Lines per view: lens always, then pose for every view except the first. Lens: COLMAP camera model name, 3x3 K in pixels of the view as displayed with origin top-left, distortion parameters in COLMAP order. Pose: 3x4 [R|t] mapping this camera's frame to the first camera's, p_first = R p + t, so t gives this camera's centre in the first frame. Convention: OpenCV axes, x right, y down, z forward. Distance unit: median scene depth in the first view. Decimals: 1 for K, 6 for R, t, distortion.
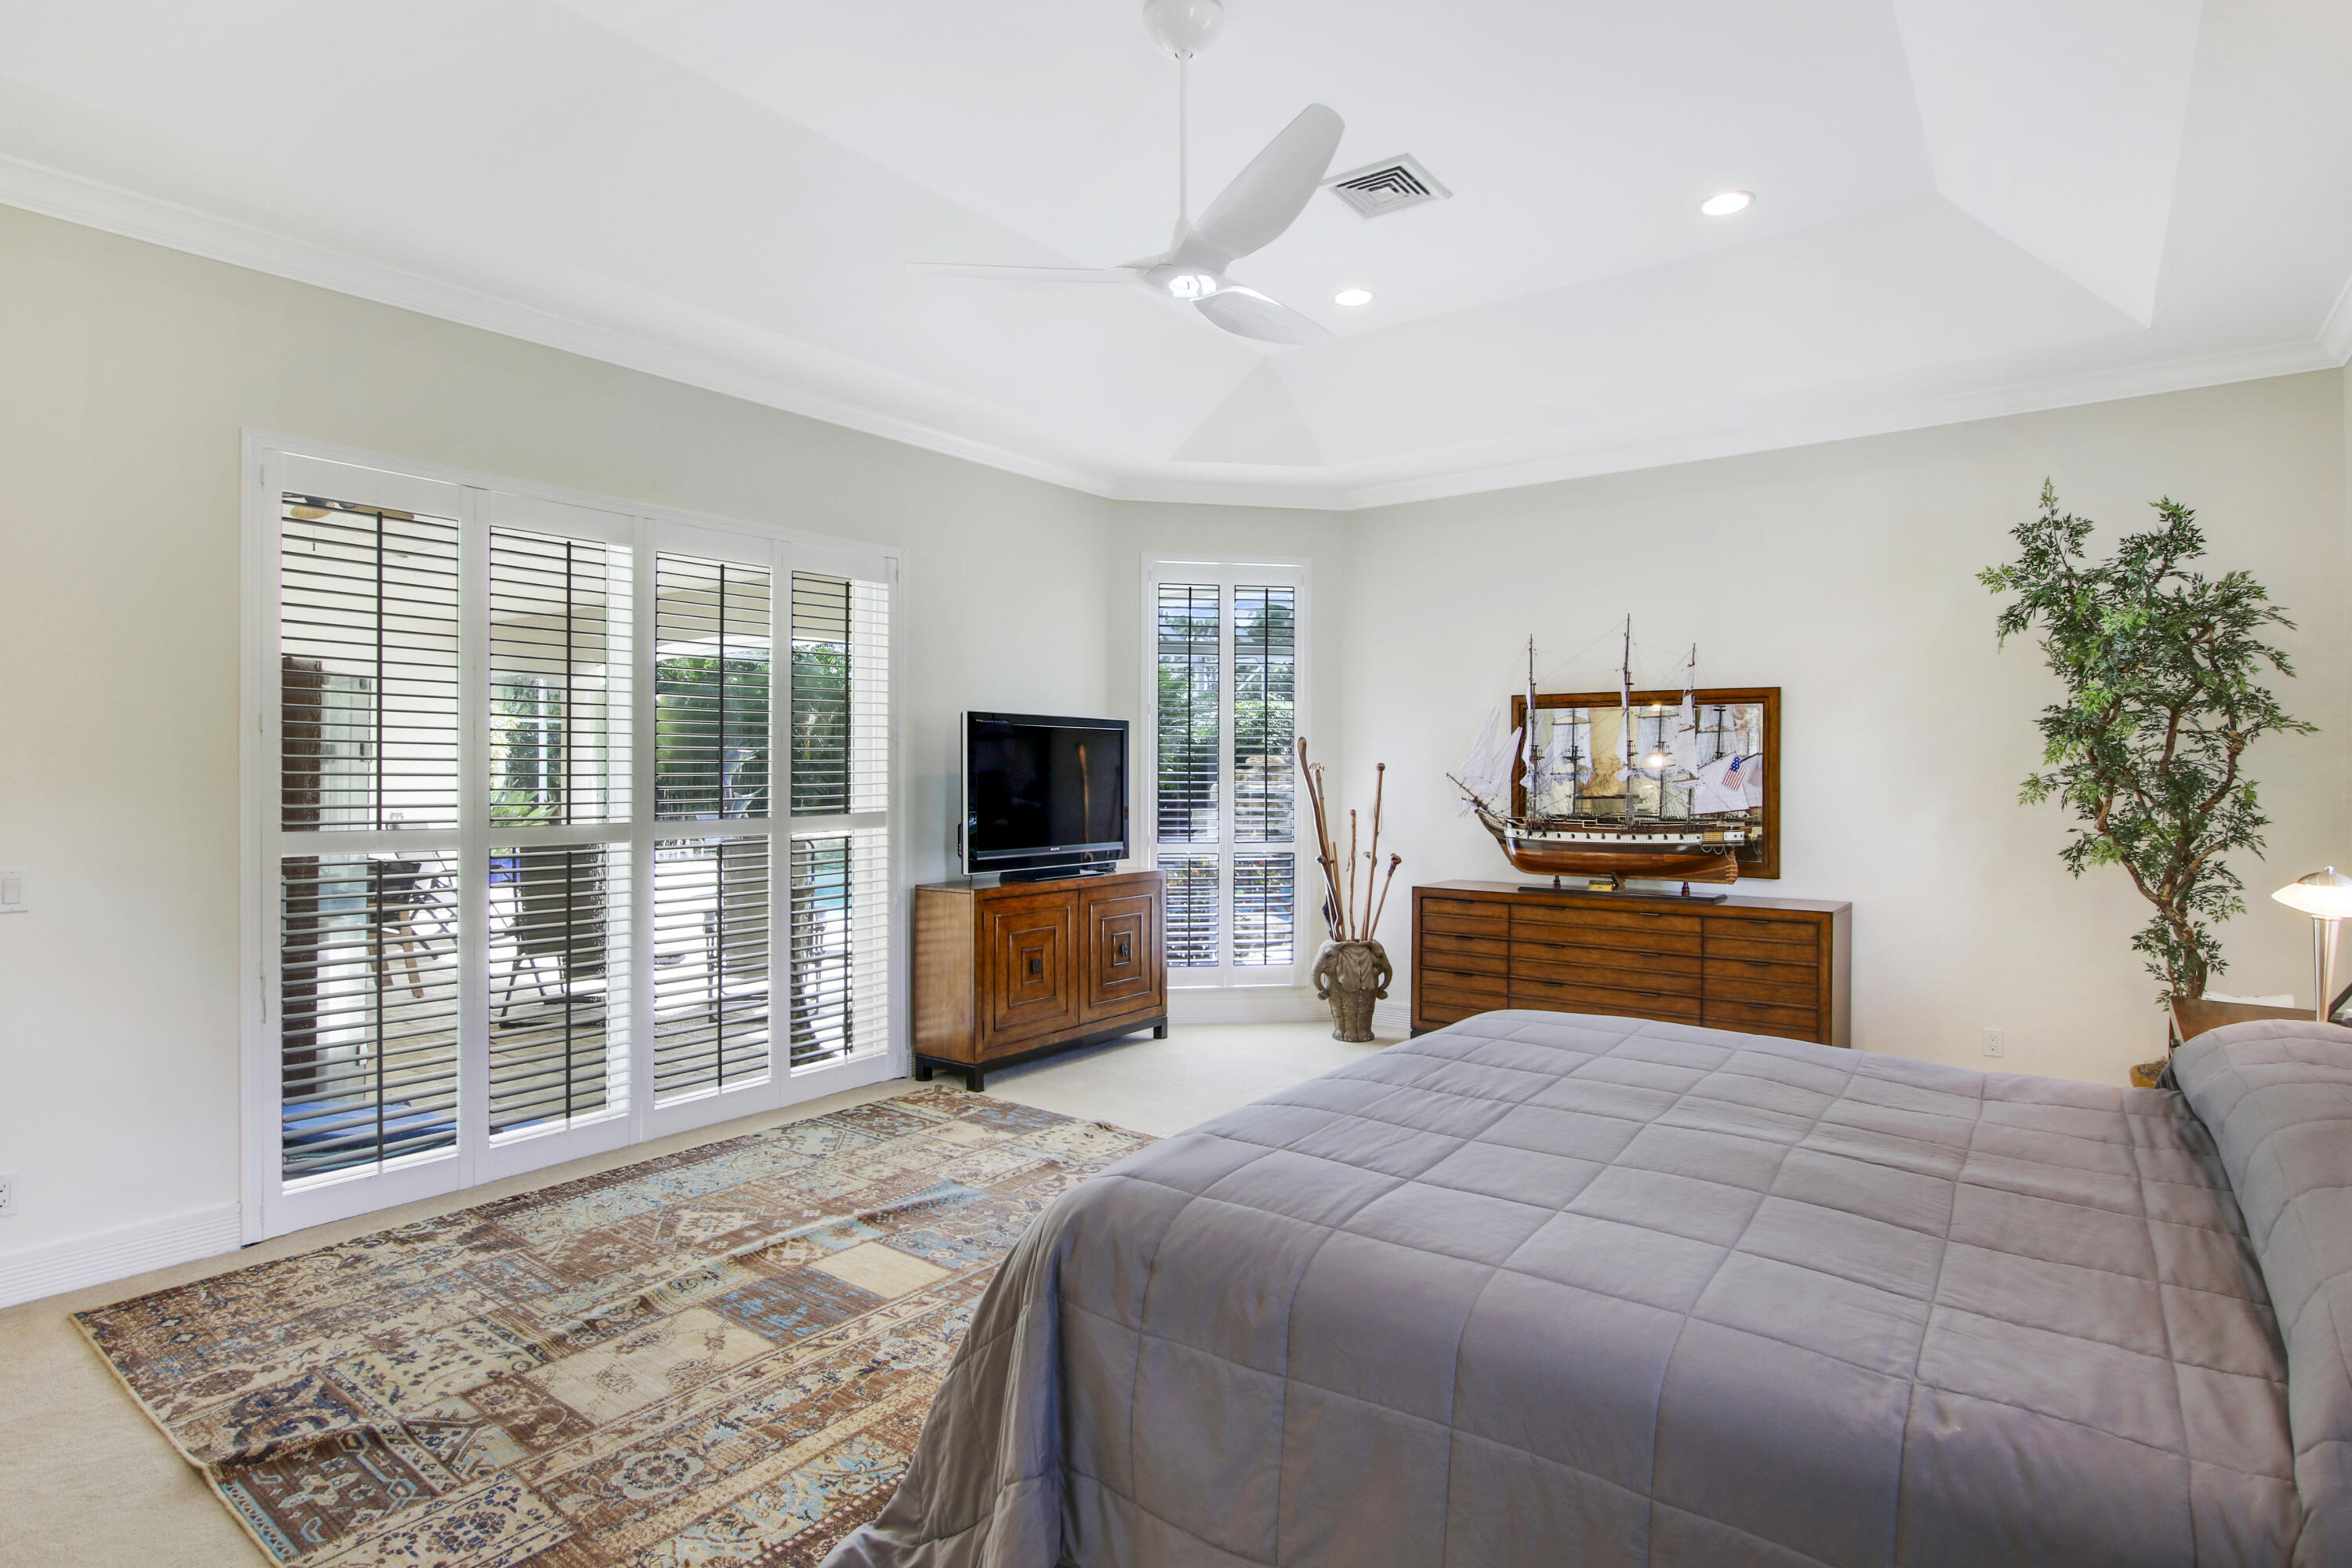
lens RADIAL K [[1210.2, 0, 1198.5], [0, 1210.2, 766.2], [0, 0, 1]] dist [-0.015389, 0.001093]
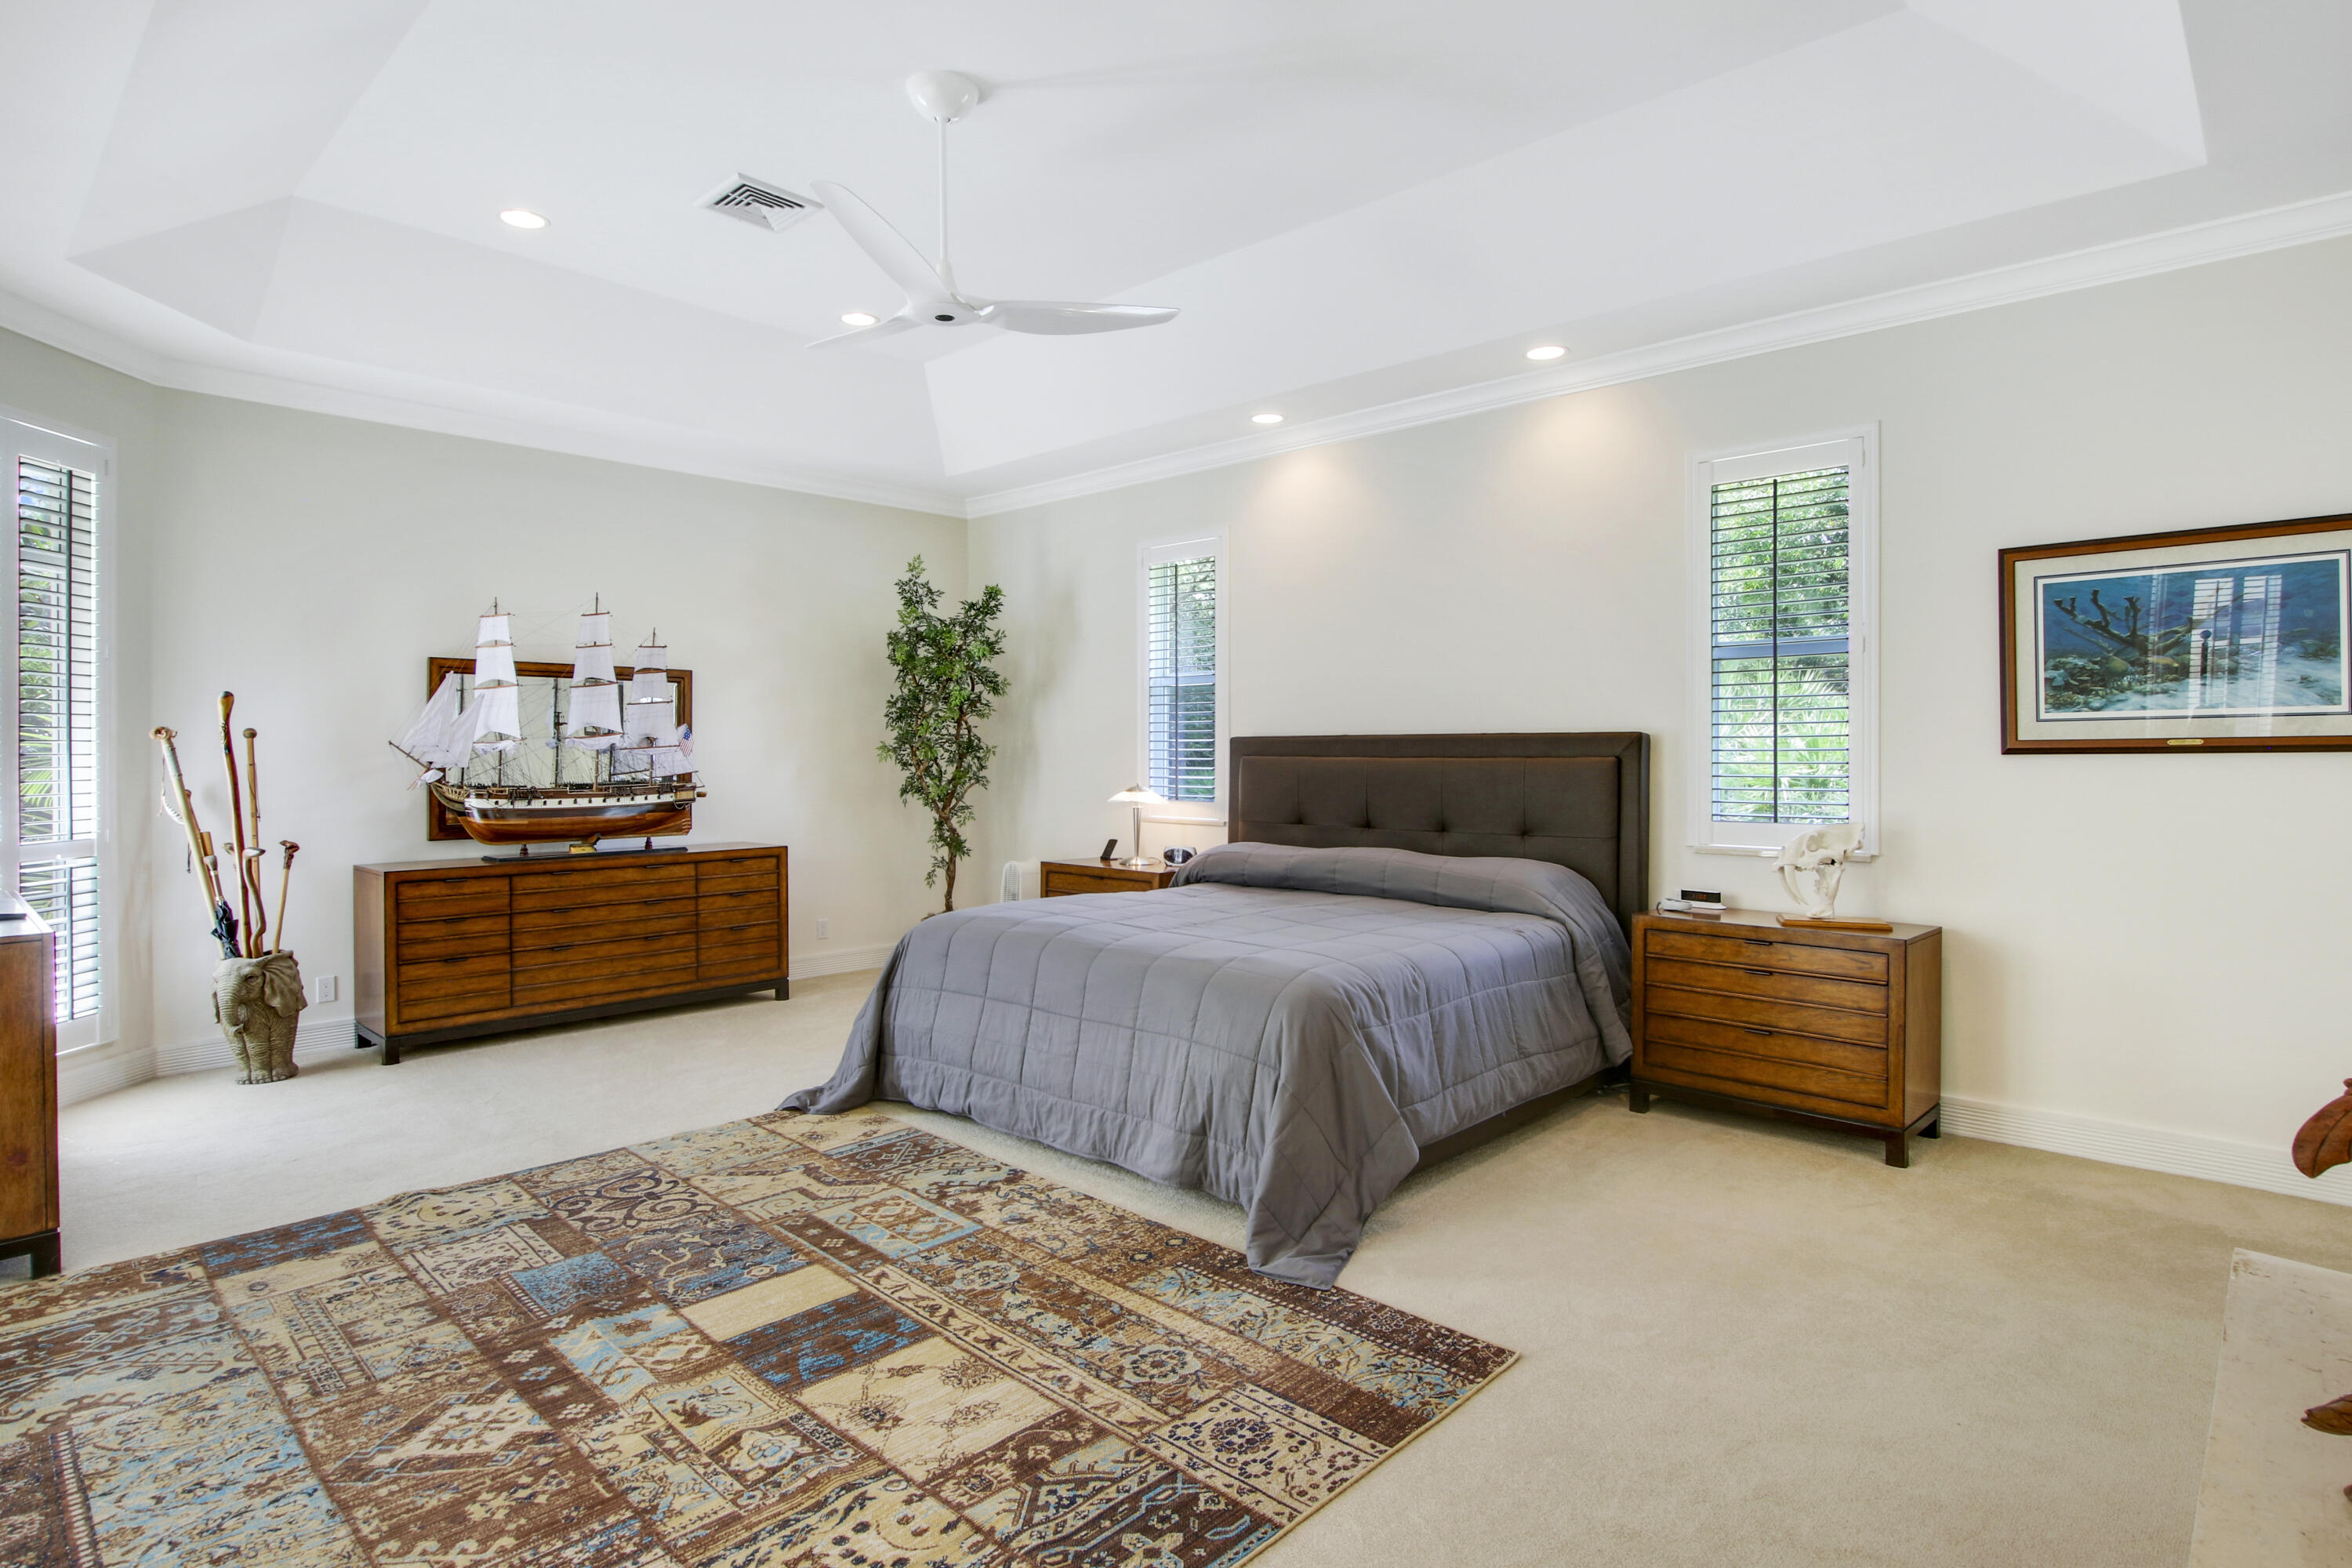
lens RADIAL K [[1215.9, 0, 1179.3], [0, 1215.9, 779.7], [0, 0, 1]] dist [-0.011694, 0.000801]
pose [[0.118996, -0.026862, 0.992531, -0.816275], [-0.002753, 0.999621, 0.027384, 0.011198], [-0.992891, -0.005991, 0.118877, 0.451802]]
